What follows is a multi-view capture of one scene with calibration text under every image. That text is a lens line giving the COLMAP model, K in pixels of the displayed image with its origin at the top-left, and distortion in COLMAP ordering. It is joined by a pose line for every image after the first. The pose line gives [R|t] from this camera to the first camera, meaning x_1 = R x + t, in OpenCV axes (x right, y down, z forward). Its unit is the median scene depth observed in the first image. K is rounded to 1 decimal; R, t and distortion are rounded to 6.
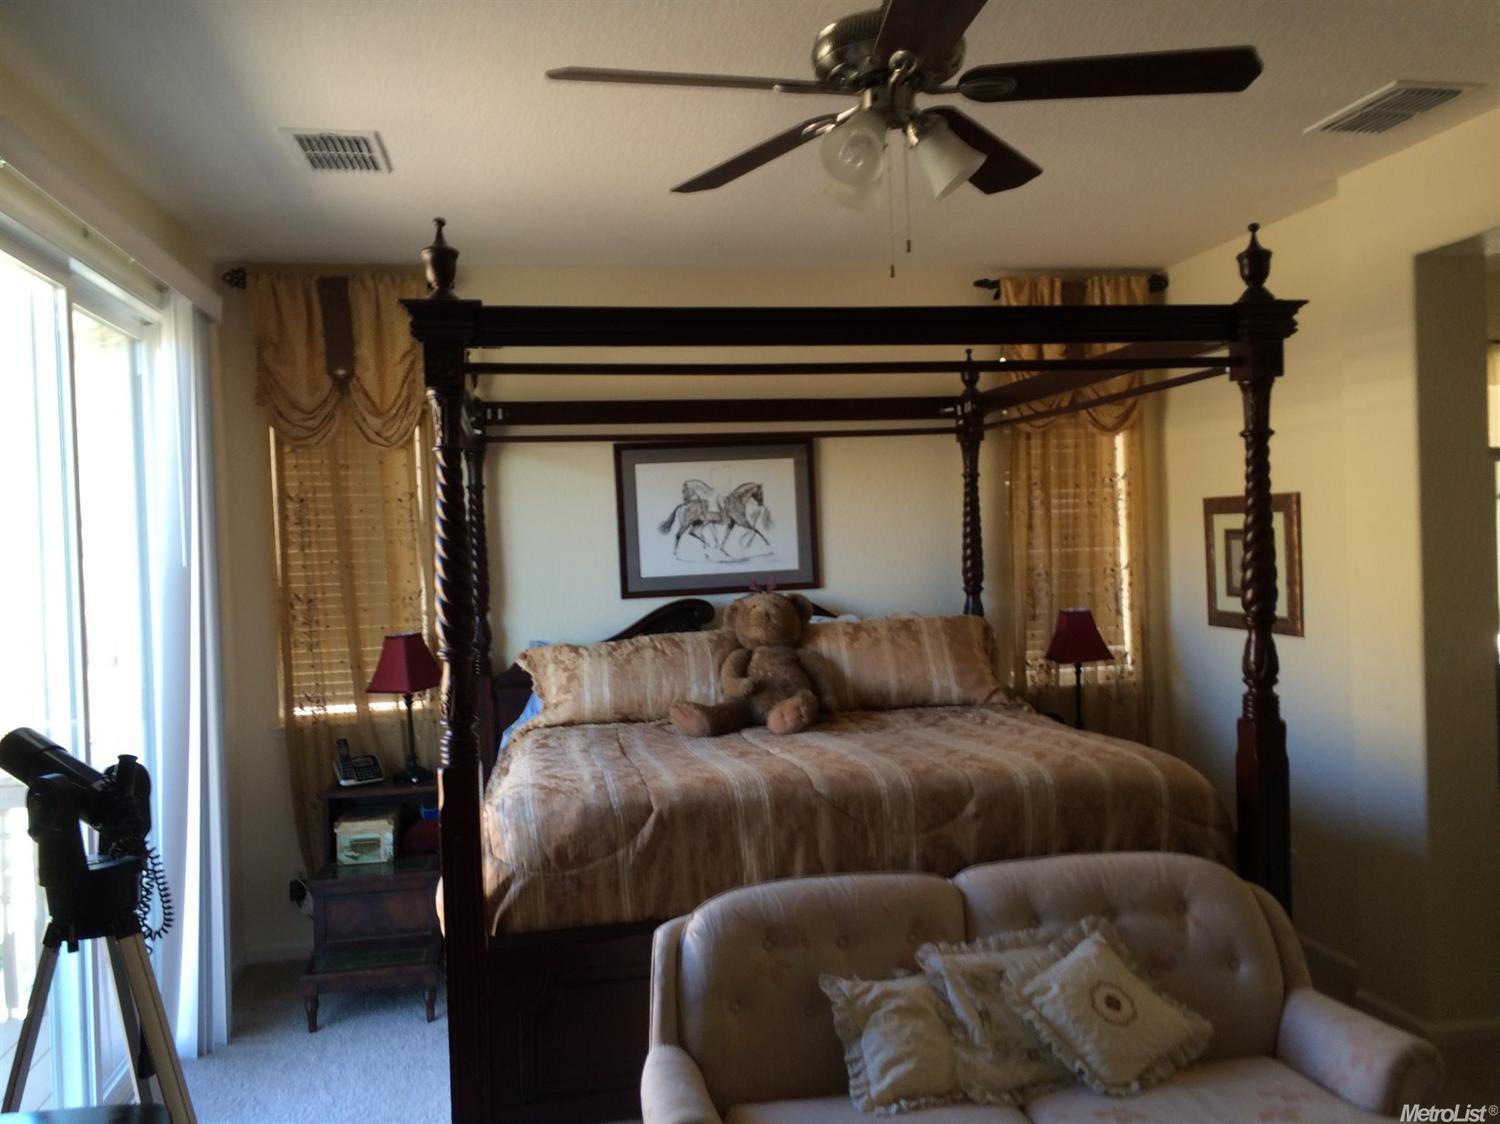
lens RADIAL K [[1280.4, 0, 748.0], [0, 1280.4, 554.6], [0, 0, 1]] dist [0.057704, -0.038260]
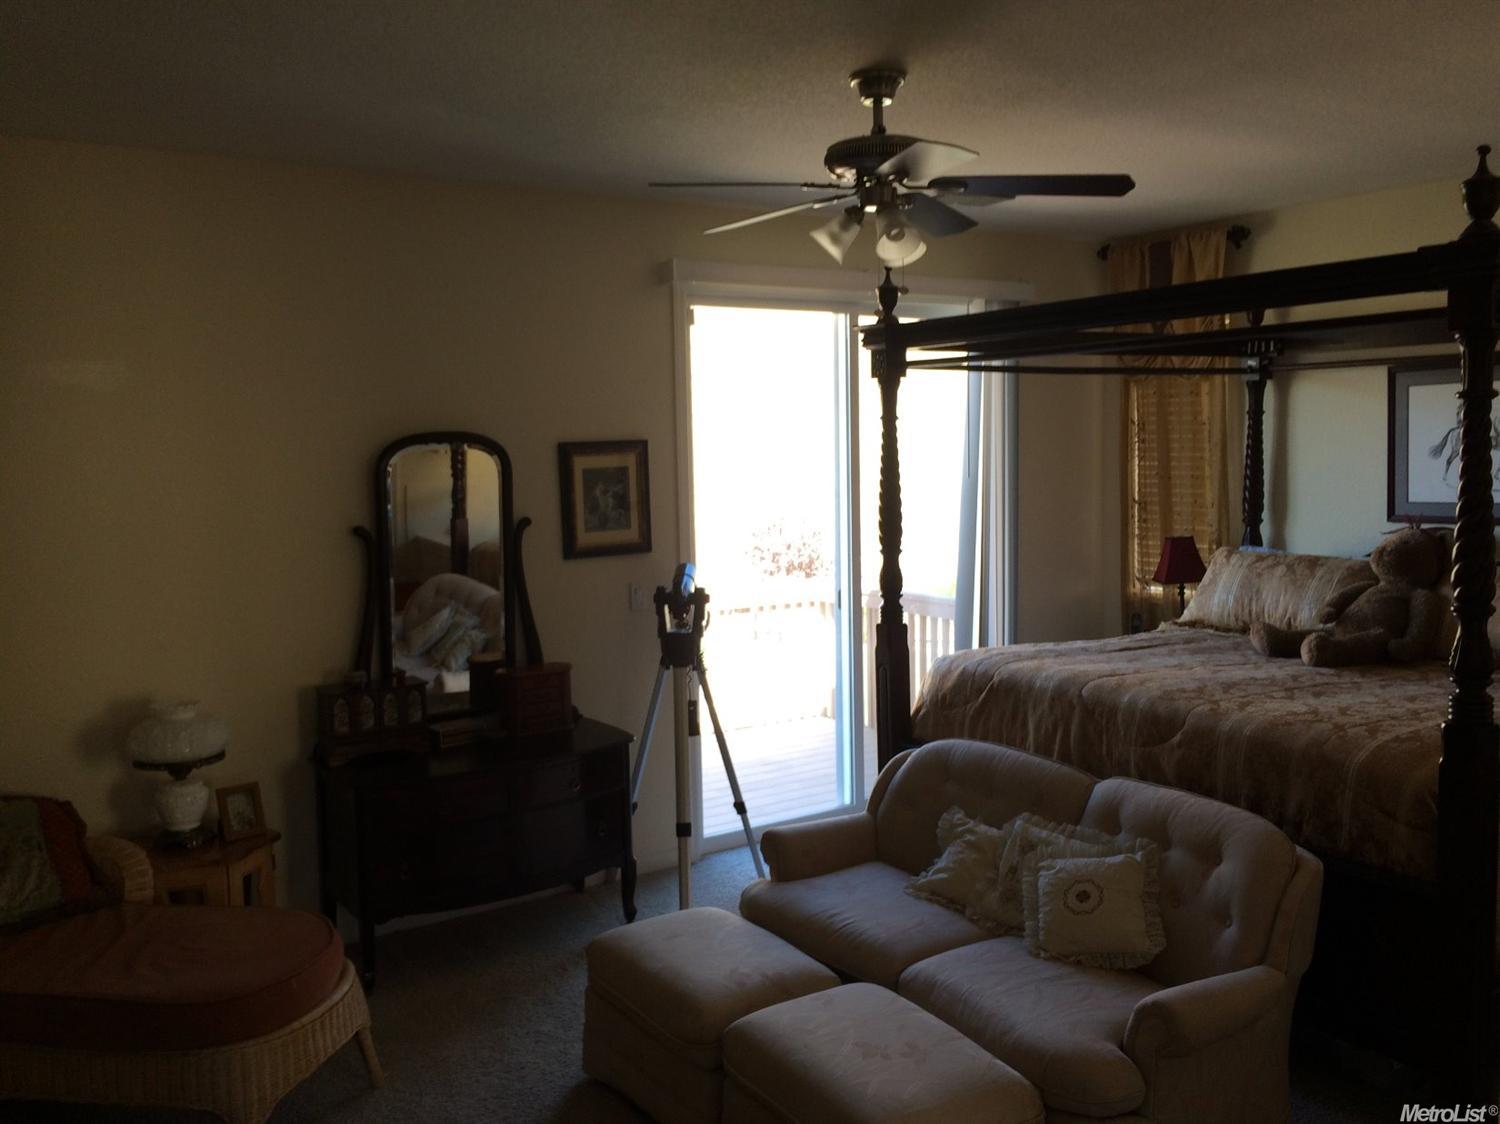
lens RADIAL K [[1280.4, 0, 746.7], [0, 1280.4, 564.2], [0, 0, 1]] dist [0.057704, -0.038260]
pose [[0.395398, 0.112326, -0.911616, 1.039263], [-0.002768, 0.992635, 0.121109, -0.088703], [0.918506, -0.045363, 0.392797, 0.219334]]
